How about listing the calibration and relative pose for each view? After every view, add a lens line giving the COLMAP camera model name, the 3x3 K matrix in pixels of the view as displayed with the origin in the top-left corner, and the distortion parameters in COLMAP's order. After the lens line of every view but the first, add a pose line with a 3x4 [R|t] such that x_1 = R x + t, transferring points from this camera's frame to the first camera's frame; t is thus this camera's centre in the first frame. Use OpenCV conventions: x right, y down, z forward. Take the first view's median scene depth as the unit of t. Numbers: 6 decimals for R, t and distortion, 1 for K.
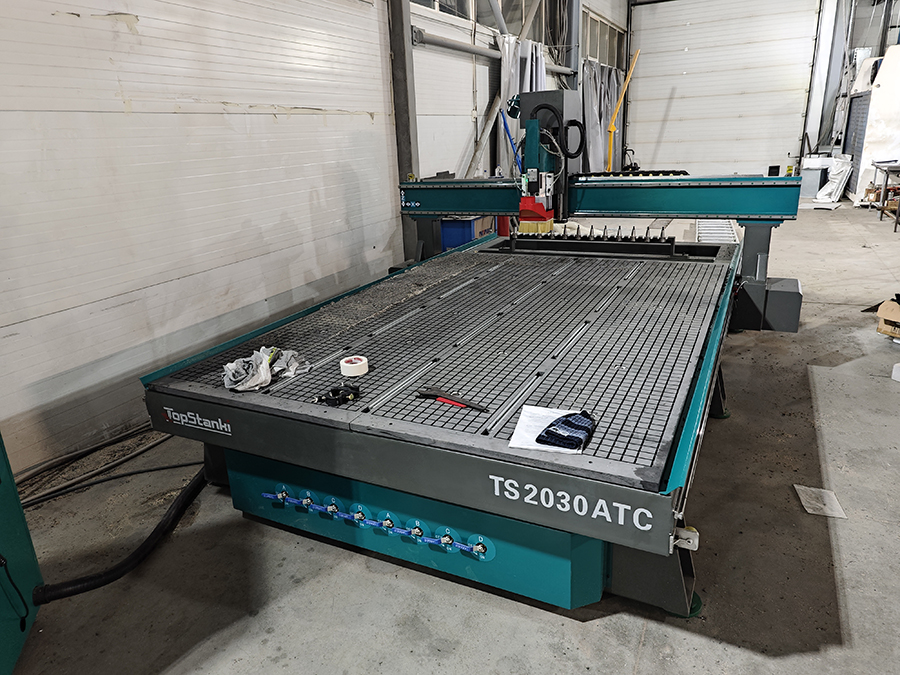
lens RADIAL K [[608.8, 0, 450.0], [0, 608.8, 337.5], [0, 0, 1]] dist [0.008988, 0.005237]
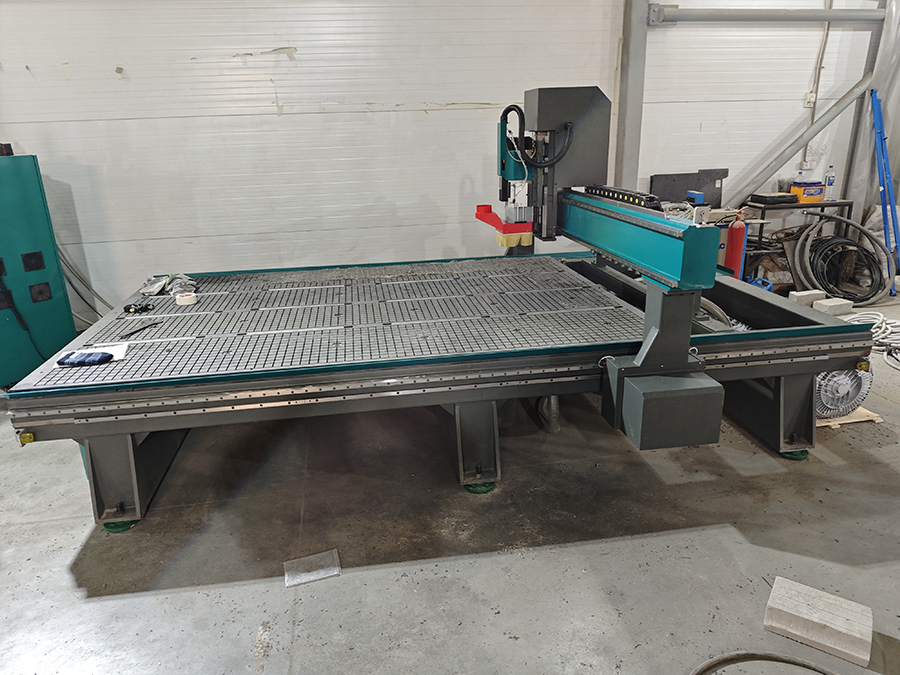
lens RADIAL K [[643.8, 0, 450.0], [0, 643.8, 337.5], [0, 0, 1]] dist [0.005136, -0.000498]
pose [[0.572948, 0.283781, -0.768894, 0.913017], [-0.259373, 0.952707, 0.158348, -0.176605], [0.777468, 0.108706, 0.619457, 0.352425]]
